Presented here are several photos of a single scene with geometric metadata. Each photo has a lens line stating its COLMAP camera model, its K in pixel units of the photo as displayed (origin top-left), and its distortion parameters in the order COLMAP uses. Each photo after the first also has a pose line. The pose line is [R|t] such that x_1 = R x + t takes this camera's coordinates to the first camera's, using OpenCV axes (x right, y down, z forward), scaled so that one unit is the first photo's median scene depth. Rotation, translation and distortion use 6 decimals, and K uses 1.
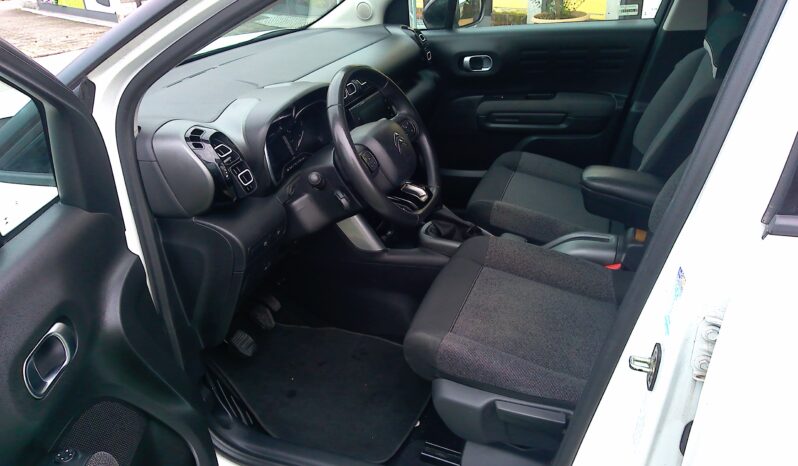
lens RADIAL K [[583.2, 0, 385.7], [0, 583.2, 229.3], [0, 0, 1]] dist [-0.000794, -0.005192]
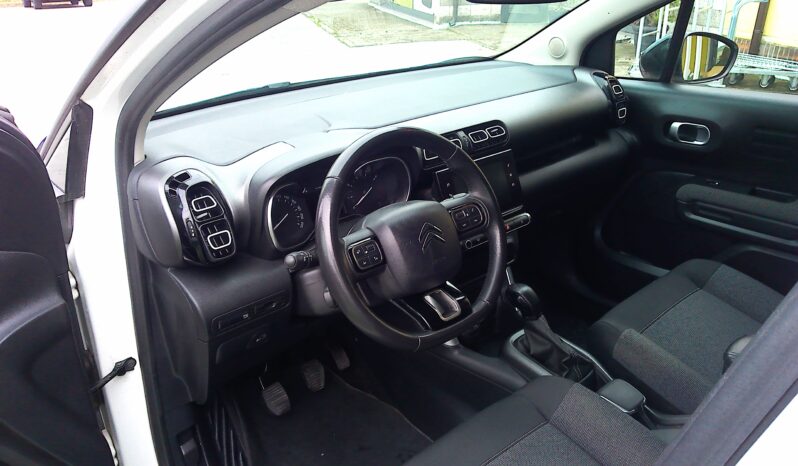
lens RADIAL K [[583.2, 0, 385.7], [0, 583.2, 229.3], [0, 0, 1]] dist [-0.000794, -0.005192]
pose [[0.877024, 0.240360, -0.415999, 0.159966], [-0.247390, 0.968177, 0.037847, -0.098714], [0.411857, 0.069721, 0.908577, 0.169860]]
